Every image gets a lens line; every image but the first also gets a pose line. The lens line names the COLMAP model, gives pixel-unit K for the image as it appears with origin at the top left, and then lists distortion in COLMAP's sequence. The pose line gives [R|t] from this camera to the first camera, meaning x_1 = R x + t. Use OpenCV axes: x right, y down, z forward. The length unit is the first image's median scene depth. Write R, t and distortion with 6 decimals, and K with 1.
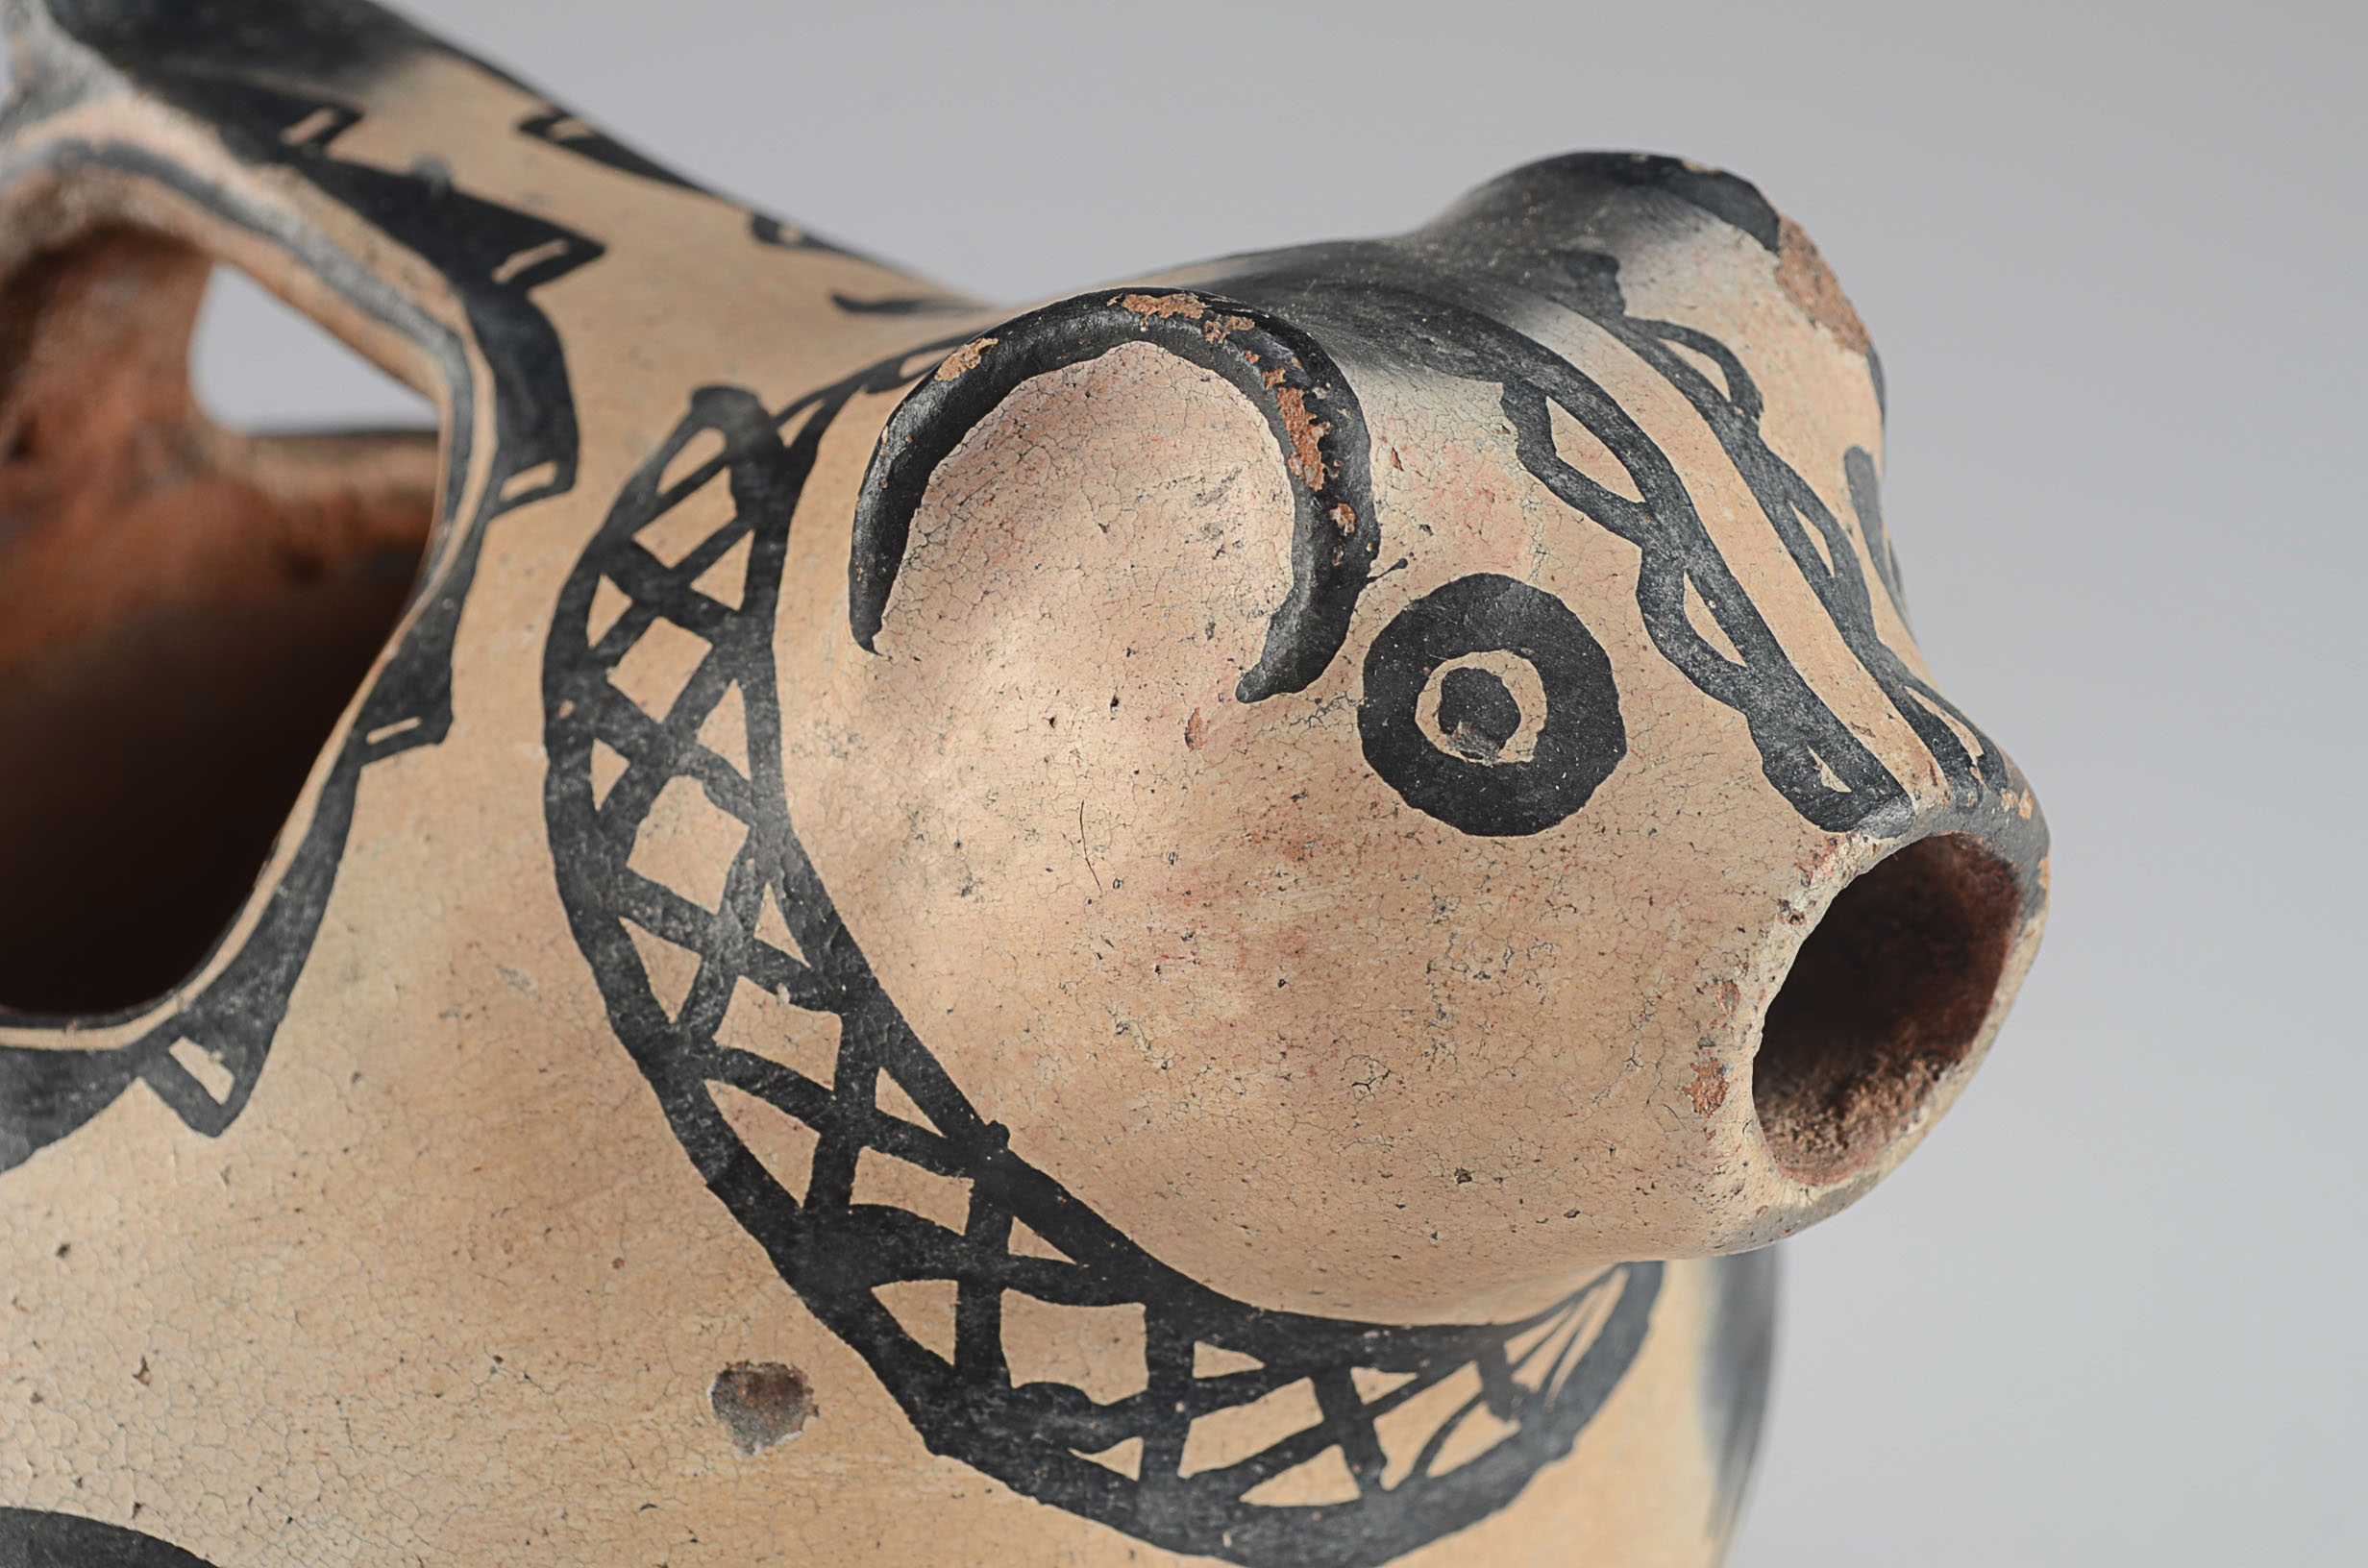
lens RADIAL K [[5355.7, 0, 1184.2], [0, 5355.7, 786.3], [0, 0, 1]] dist [0.022411, 0.000000]
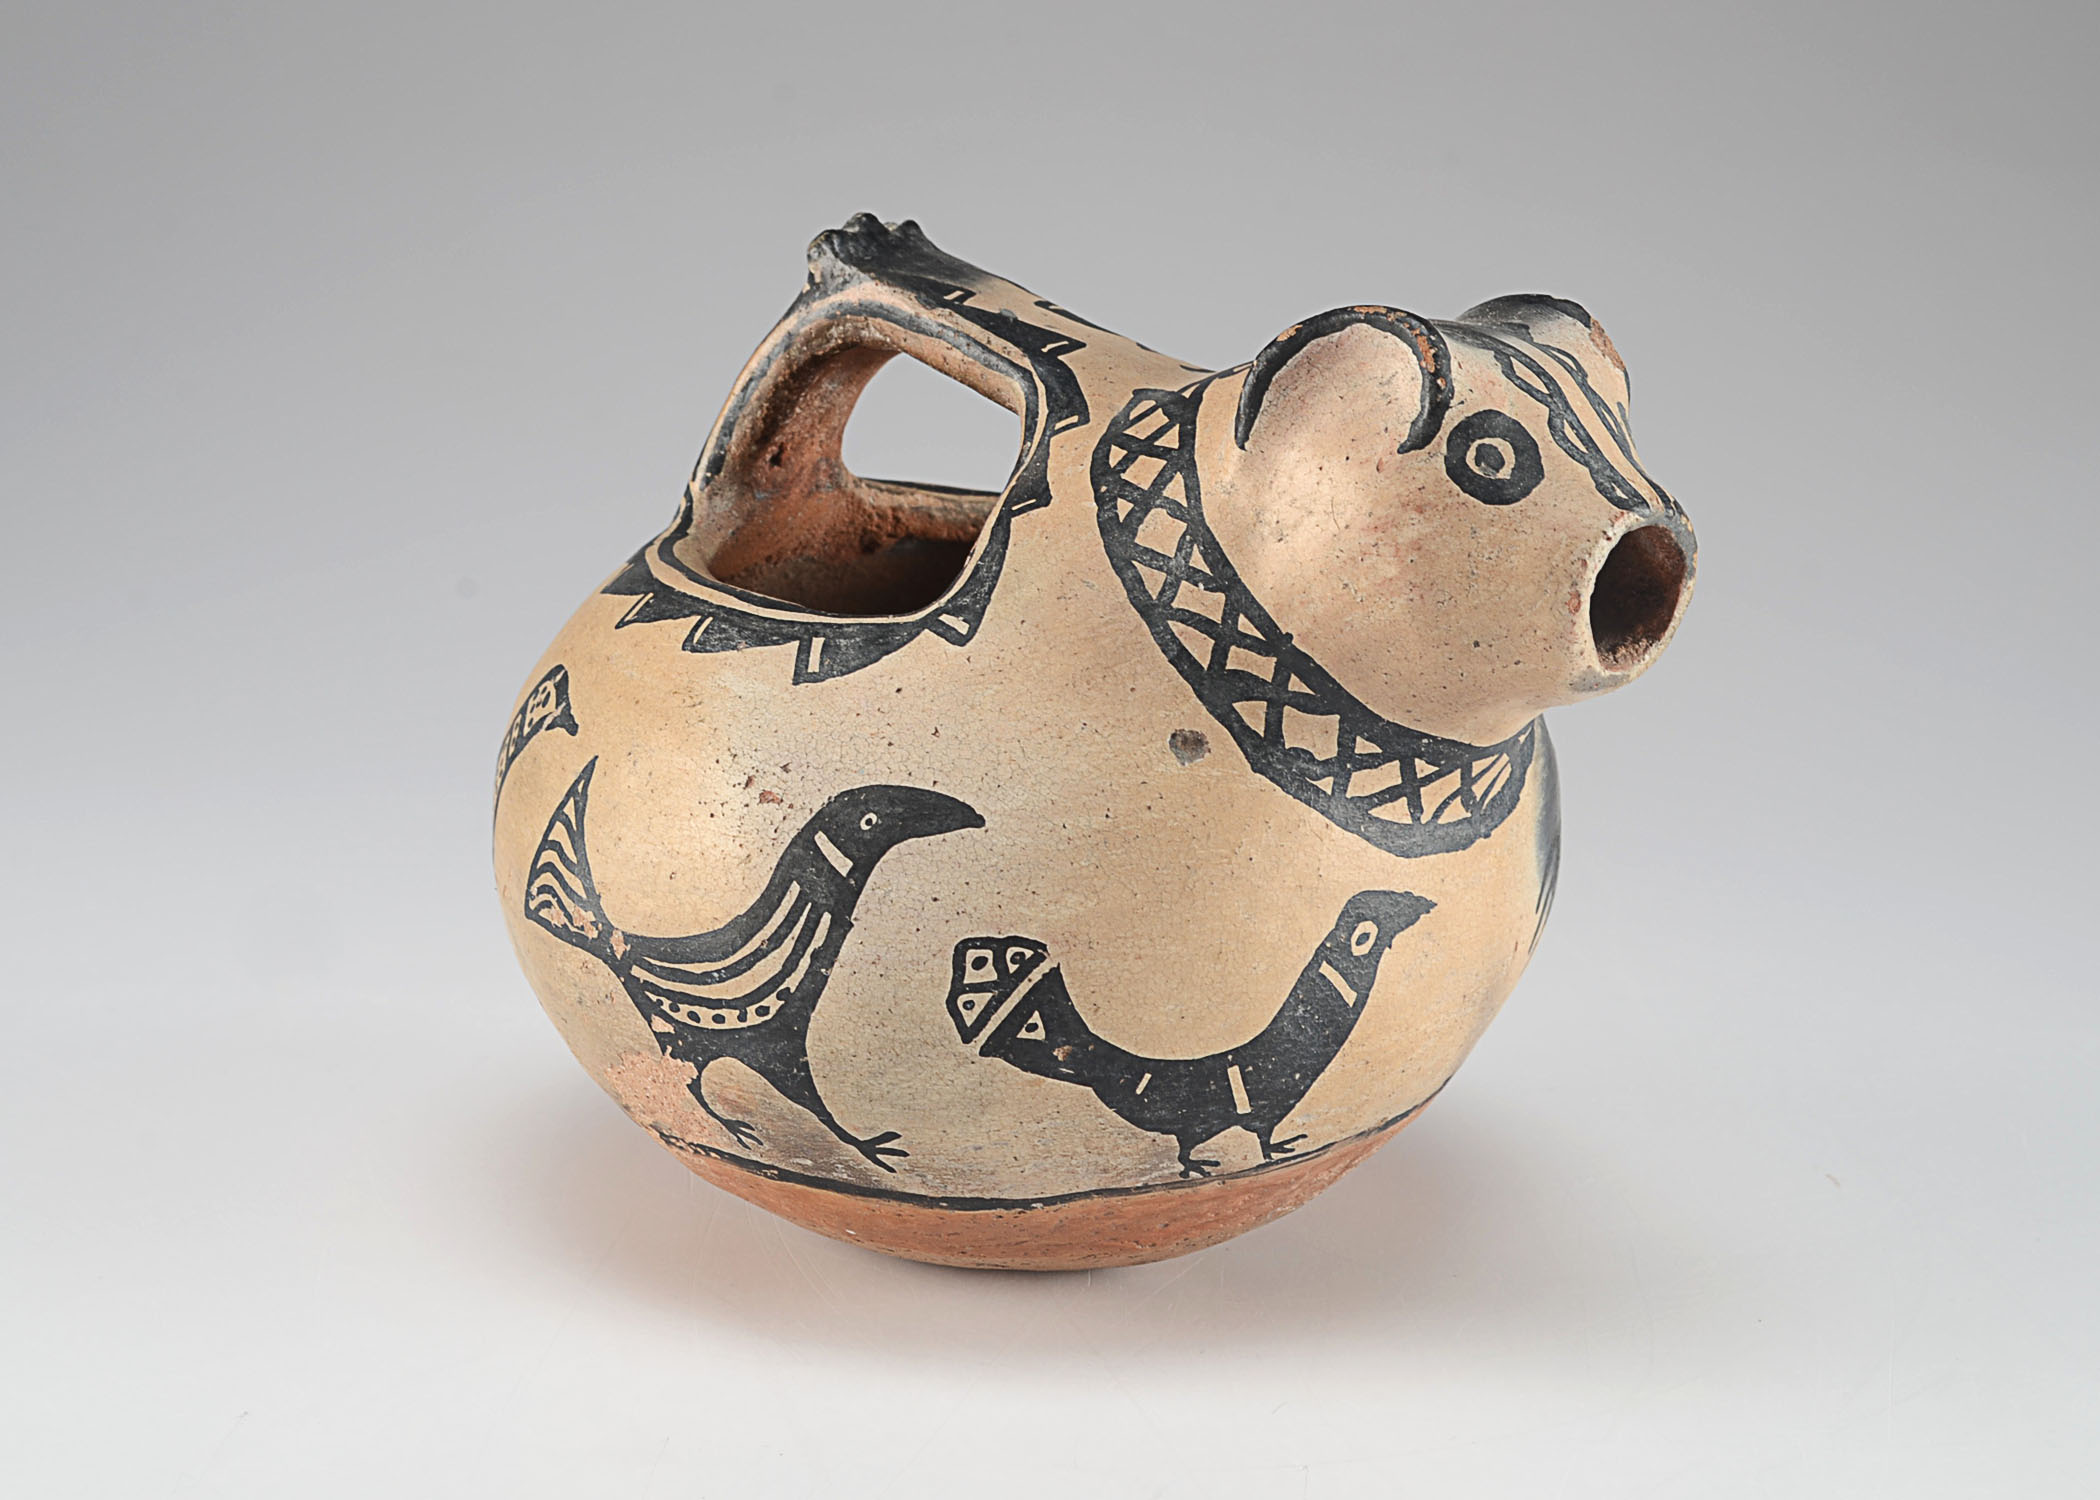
lens RADIAL K [[4394.2, 0, 1050.0], [0, 4394.2, 748.8], [0, 0, 1]] dist [-0.029965, 0.000000]
pose [[0.998032, 0.038238, 0.049690, -0.244616], [-0.029857, 0.986724, -0.159639, 0.444752], [-0.055134, 0.157841, 0.985924, -1.021131]]
